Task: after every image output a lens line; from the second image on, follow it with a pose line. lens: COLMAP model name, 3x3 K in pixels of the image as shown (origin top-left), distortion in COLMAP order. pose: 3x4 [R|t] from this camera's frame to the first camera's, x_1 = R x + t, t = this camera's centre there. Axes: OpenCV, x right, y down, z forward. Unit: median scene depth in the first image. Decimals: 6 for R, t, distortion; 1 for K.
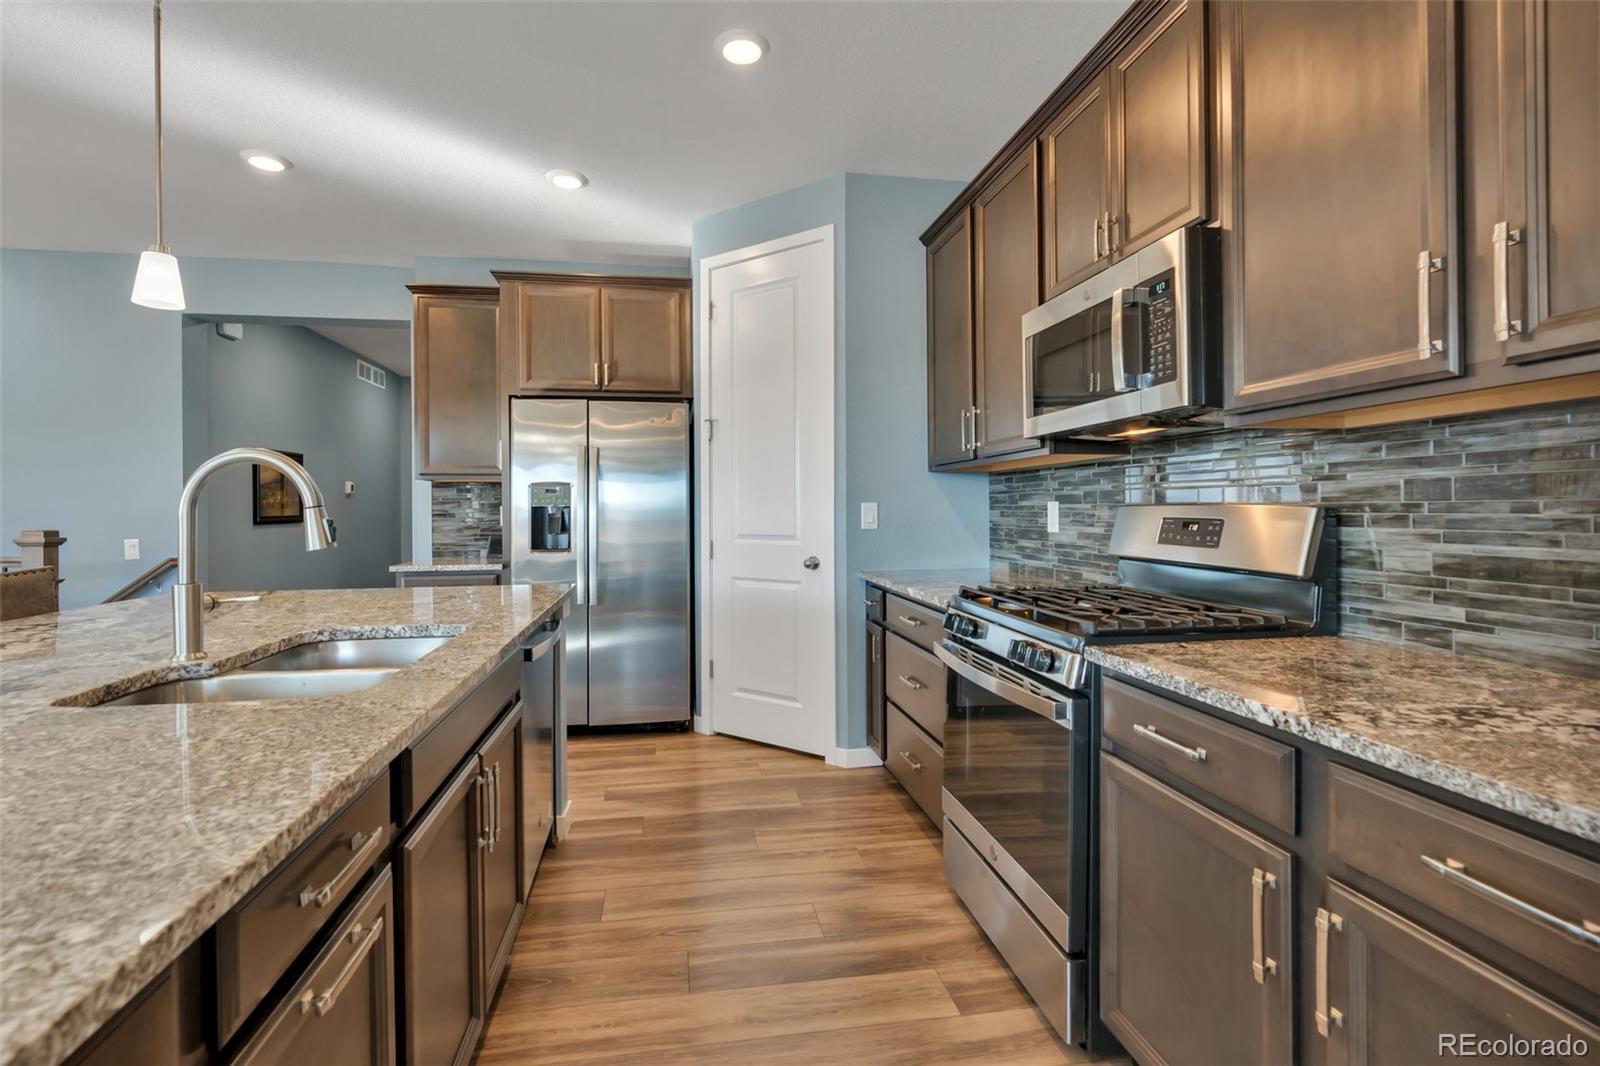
lens RADIAL K [[731.5, 0, 775.3], [0, 731.5, 514.3], [0, 0, 1]] dist [-0.004847, 0.003031]
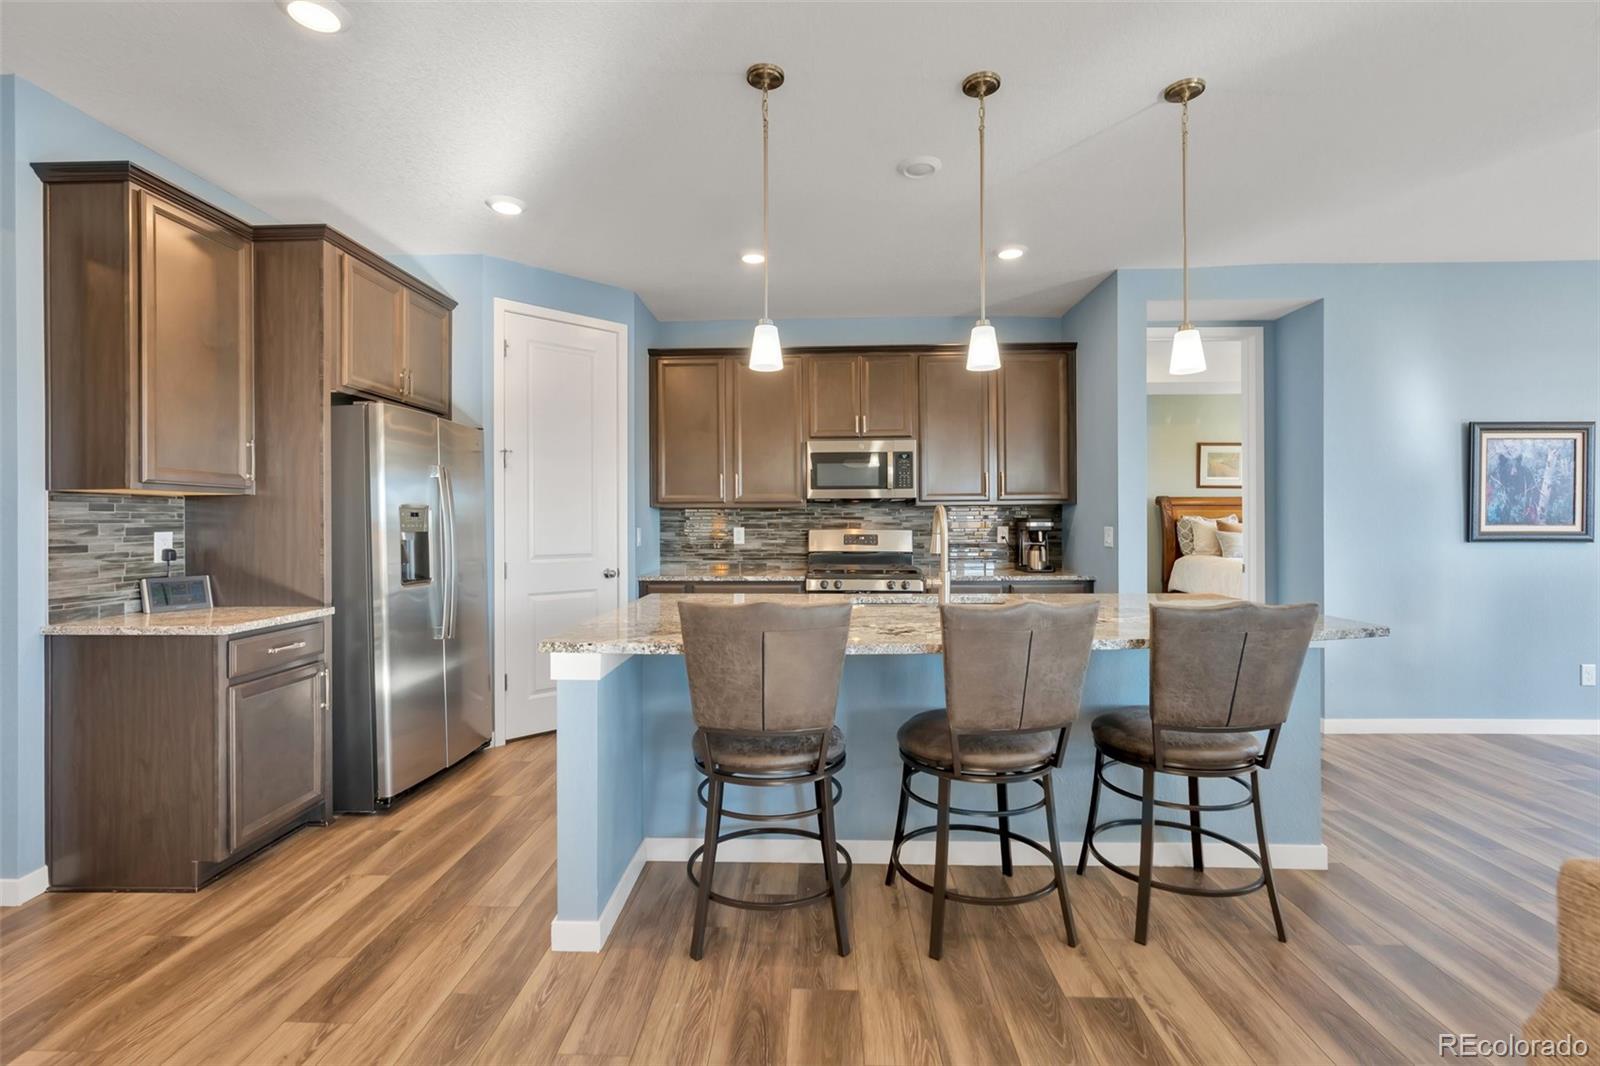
lens RADIAL K [[731.5, 0, 791.0], [0, 731.5, 531.3], [0, 0, 1]] dist [-0.004847, 0.003031]
pose [[0.188409, -0.005871, 0.982073, -1.623094], [0.010952, 0.999933, 0.003877, -0.014882], [-0.982030, 0.010025, 0.188461, 0.590587]]
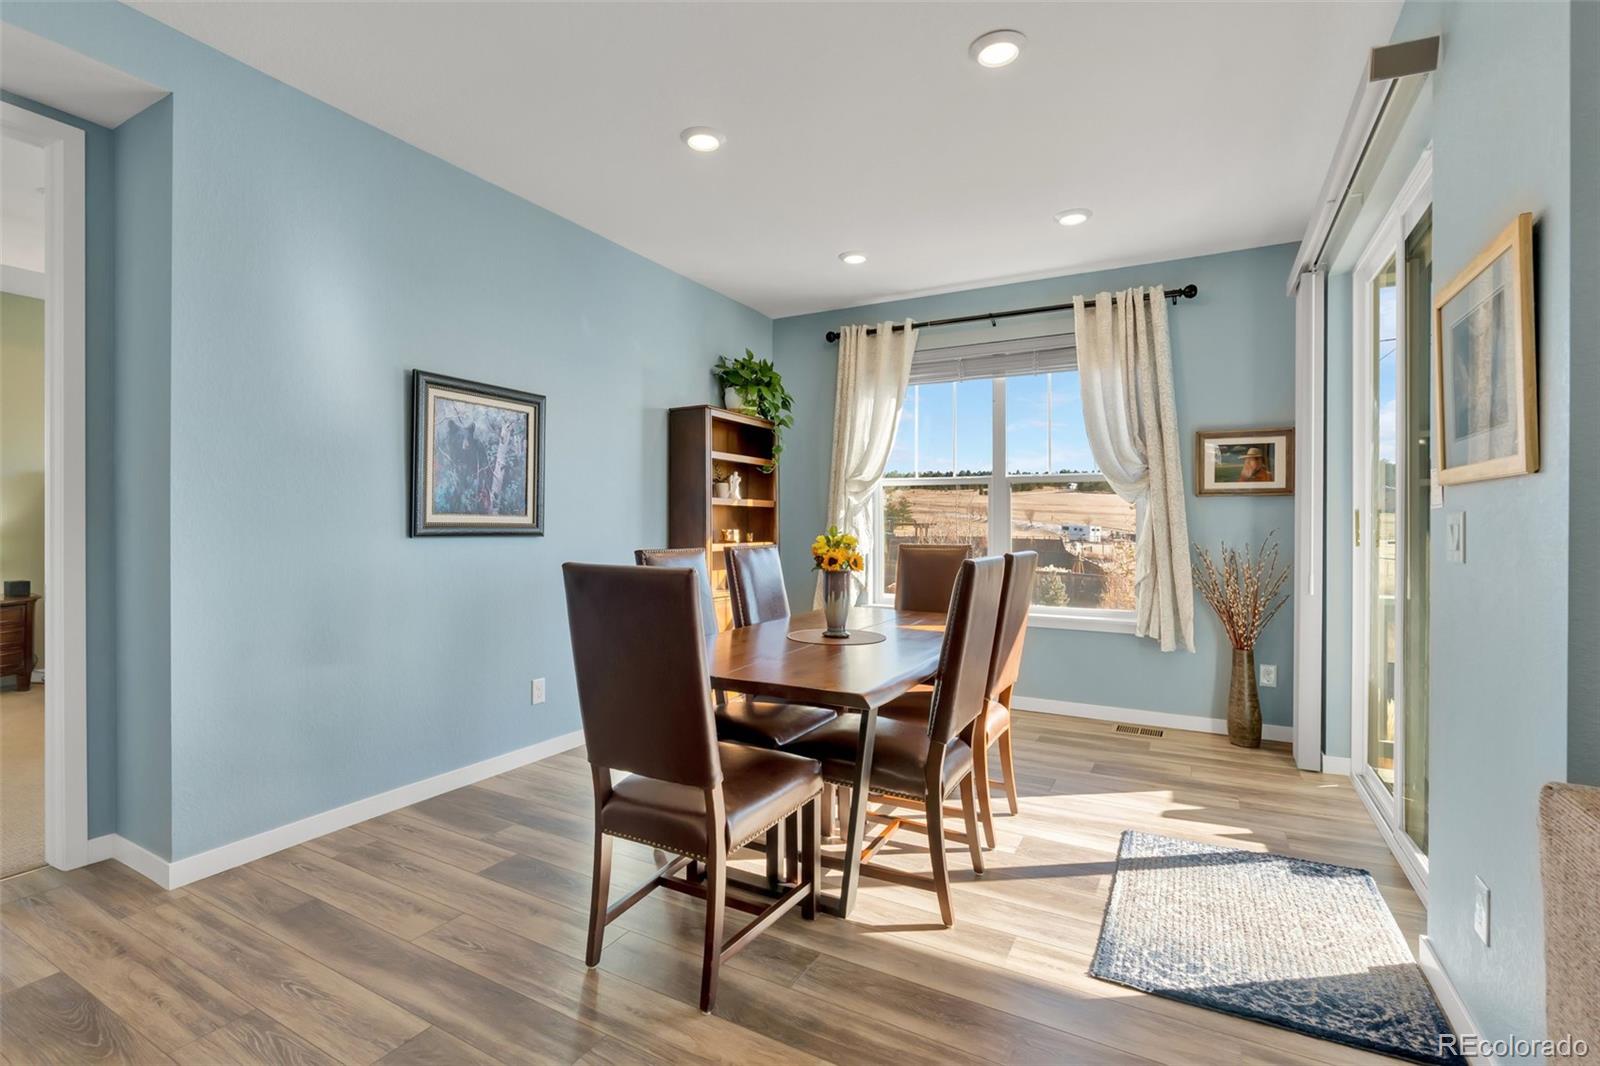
lens RADIAL K [[731.5, 0, 795.0], [0, 731.5, 518.1], [0, 0, 1]] dist [-0.004847, 0.003031]
pose [[-0.785247, -0.001045, 0.619182, -0.924554], [-0.003072, 0.999993, -0.002207, 0.002187], [-0.619175, -0.003635, -0.785244, -0.065045]]
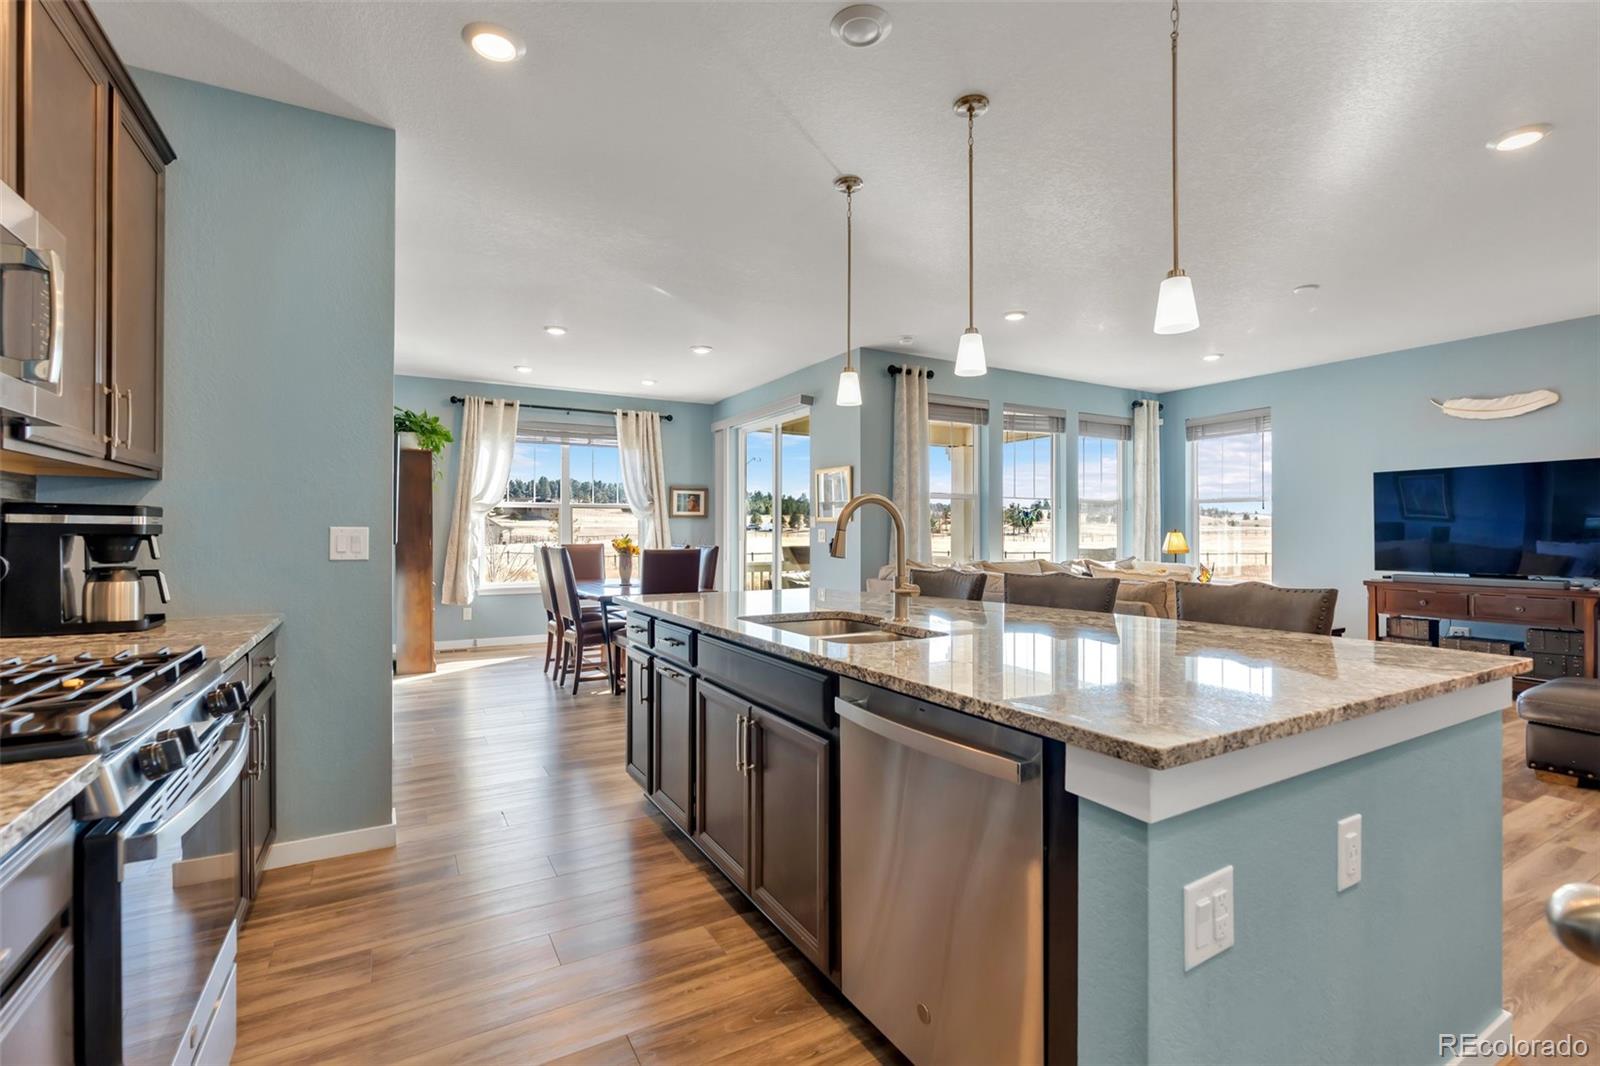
lens RADIAL K [[731.5, 0, 797.9], [0, 731.5, 533.4], [0, 0, 1]] dist [-0.004847, 0.003031]
pose [[-0.931780, 0.003406, -0.363007, 0.032289], [0.000171, 0.999960, 0.008945, -0.012117], [0.363023, 0.008273, -0.931743, 1.394131]]
